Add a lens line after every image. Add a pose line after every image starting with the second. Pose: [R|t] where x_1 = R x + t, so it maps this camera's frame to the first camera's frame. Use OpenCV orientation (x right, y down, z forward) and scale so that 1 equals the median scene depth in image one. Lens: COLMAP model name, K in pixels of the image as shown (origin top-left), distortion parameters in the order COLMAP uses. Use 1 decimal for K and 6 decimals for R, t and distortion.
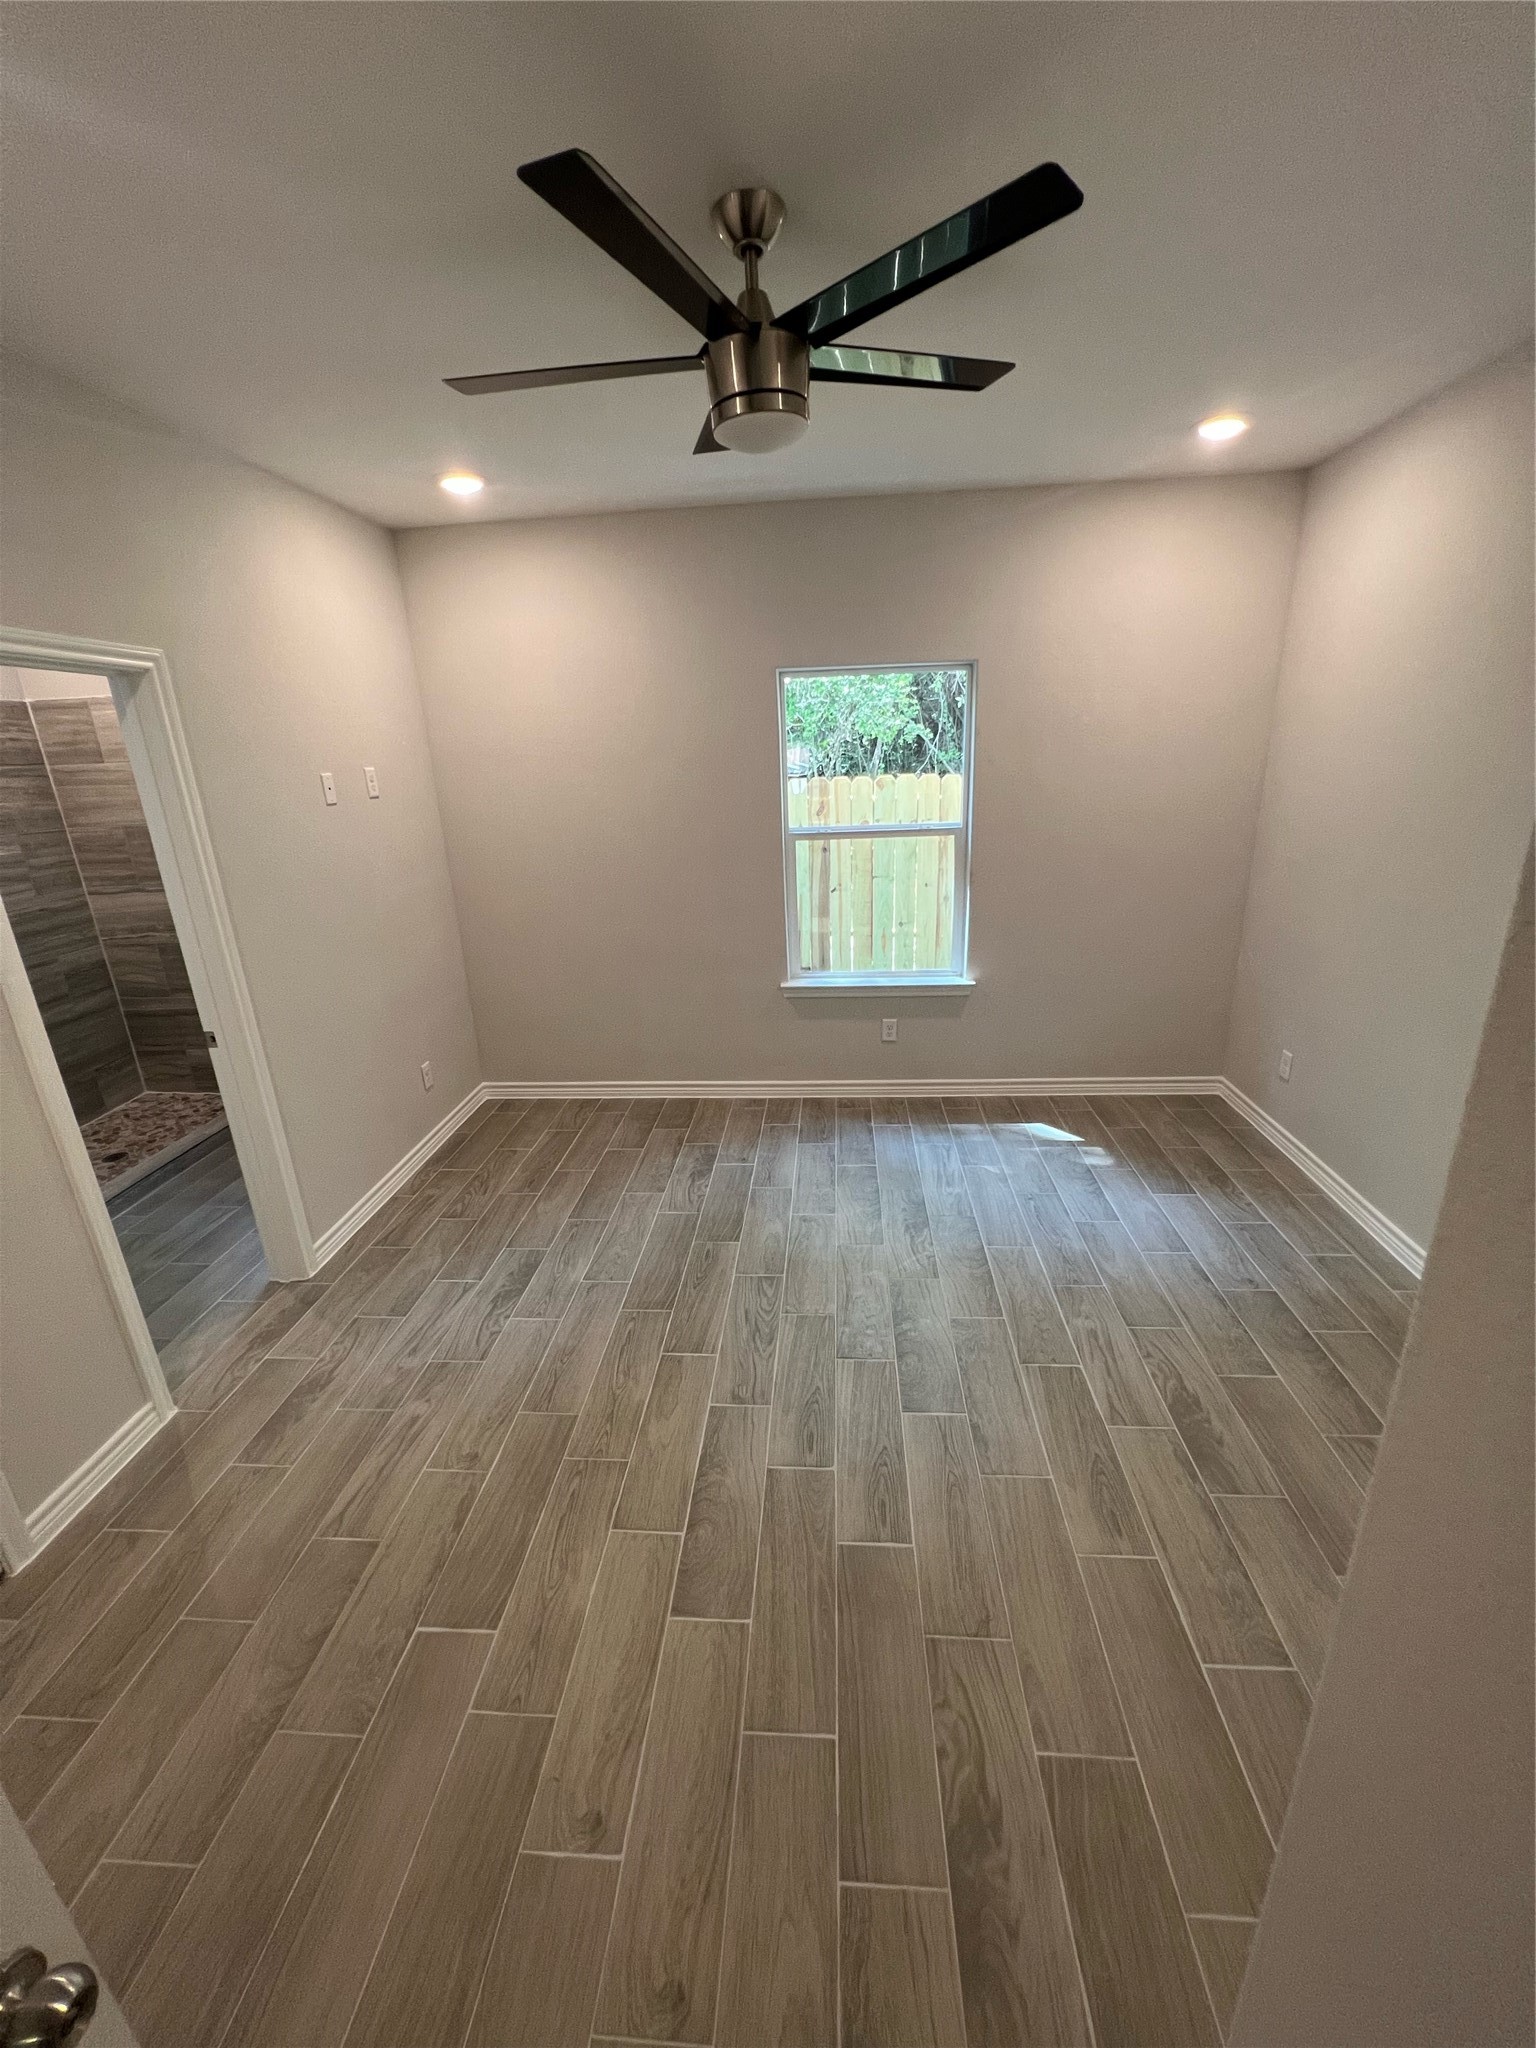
lens RADIAL K [[821.1, 0, 777.8], [0, 821.1, 1031.2], [0, 0, 1]] dist [-0.001087, 0.000173]
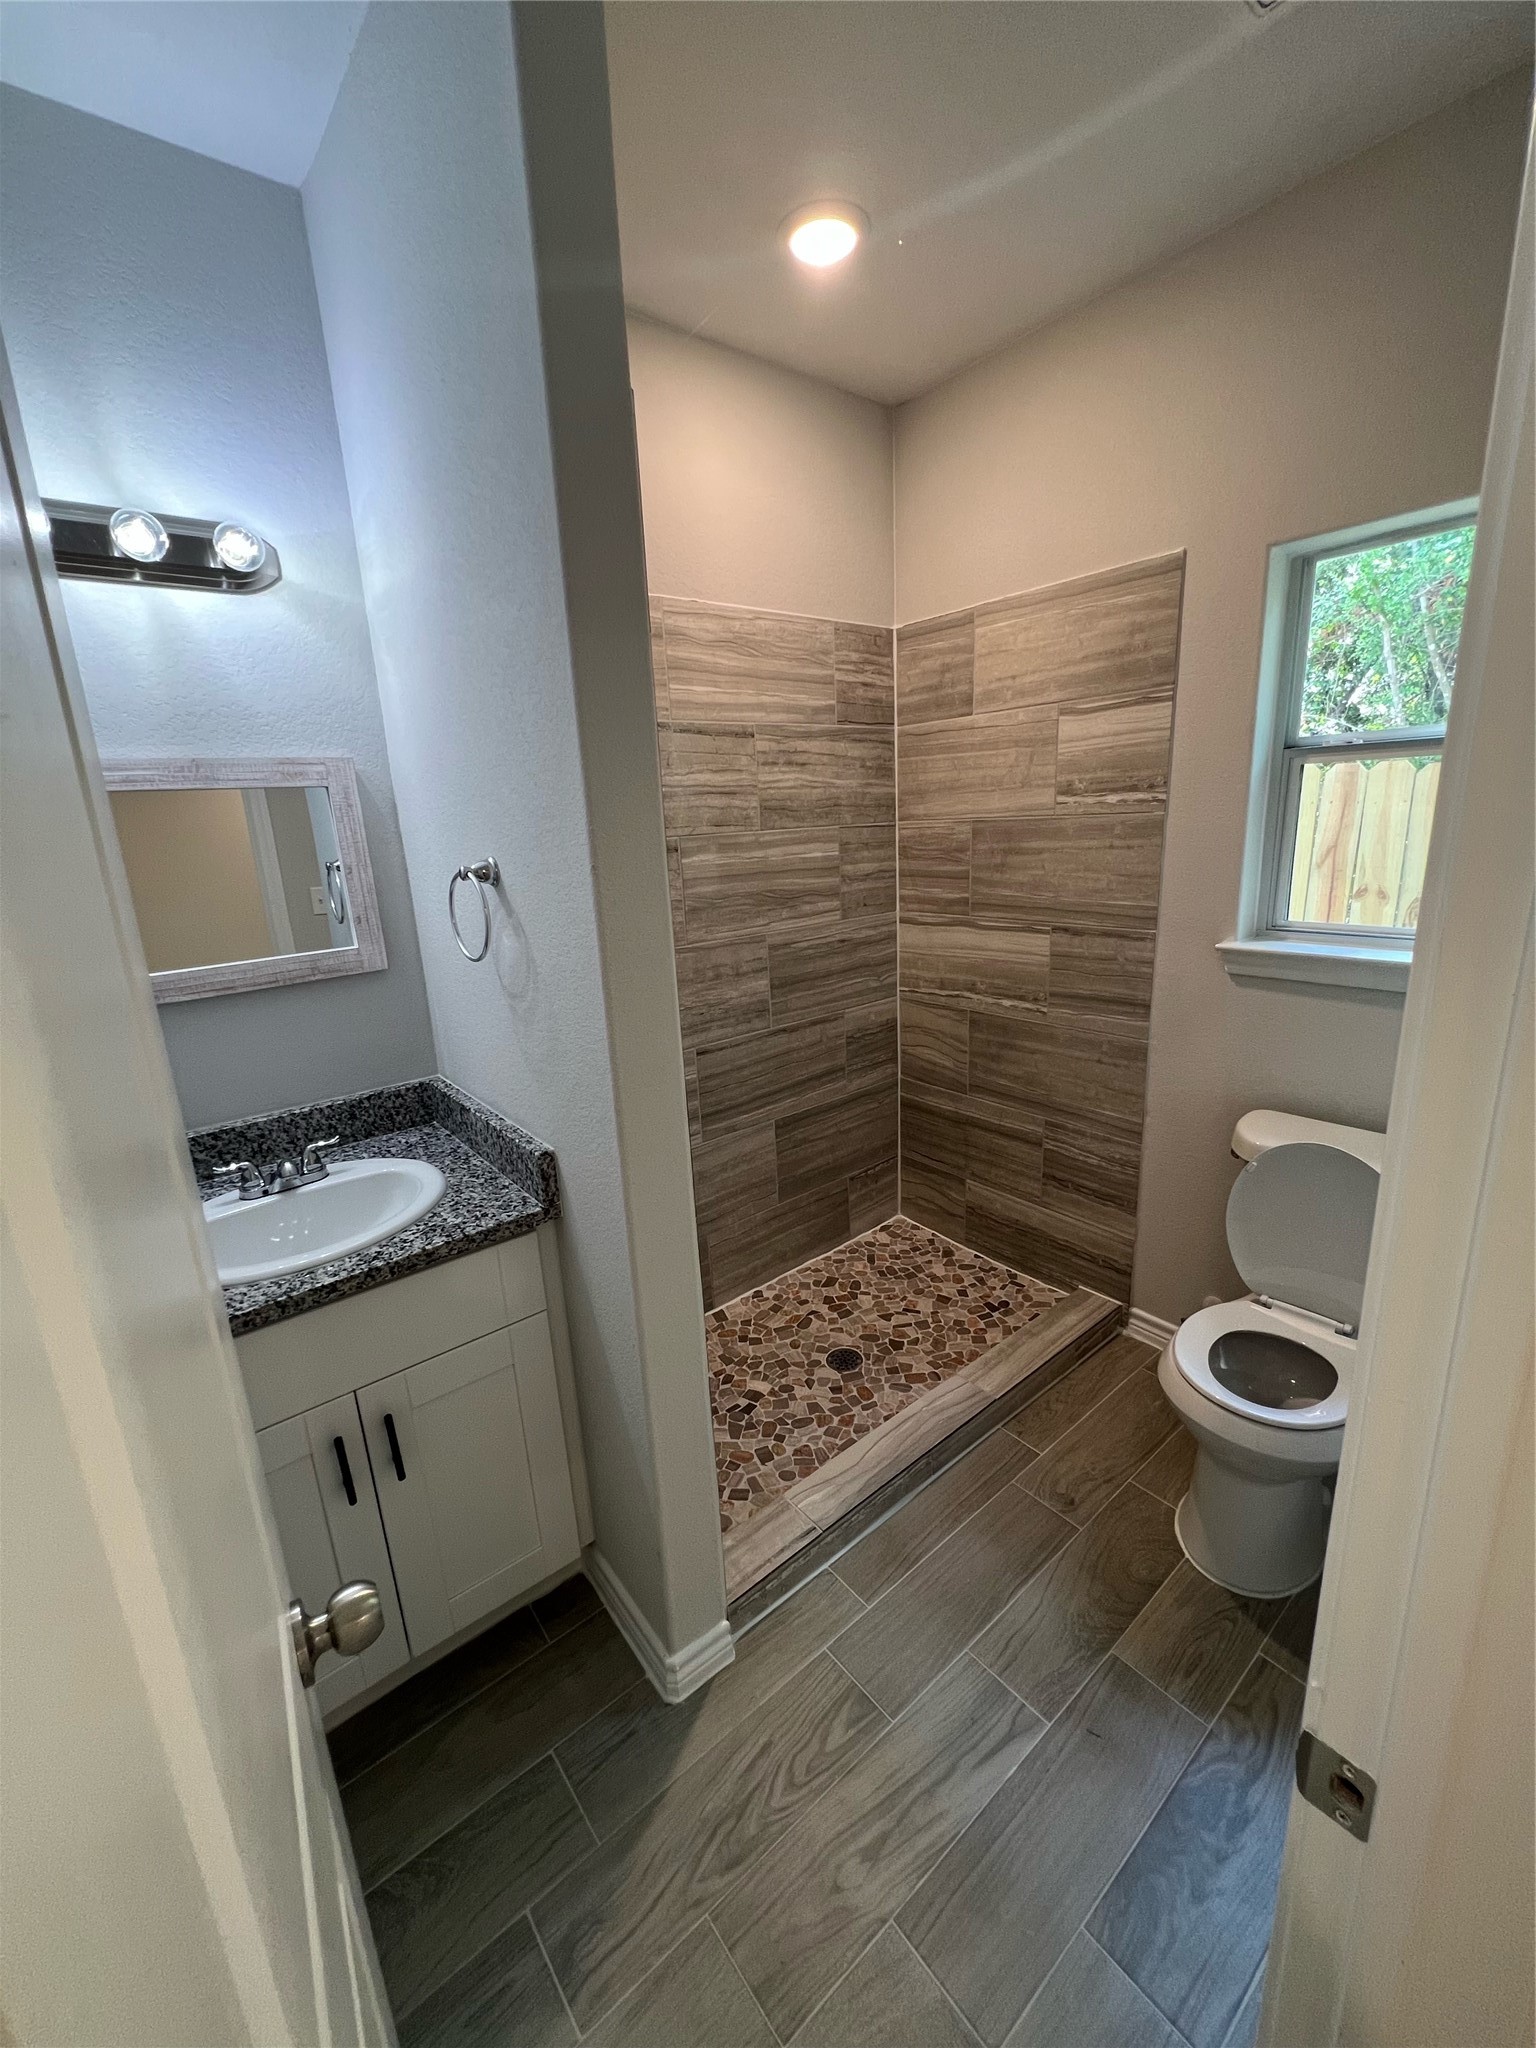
lens RADIAL K [[822.6, 0, 773.6], [0, 822.6, 1013.3], [0, 0, 1]] dist [-0.004346, 0.001356]
pose [[0.688405, 0.176413, -0.703546, -0.436559], [-0.213035, 0.976367, 0.036372, -0.098595], [0.693336, 0.124841, 0.709719, 0.474304]]
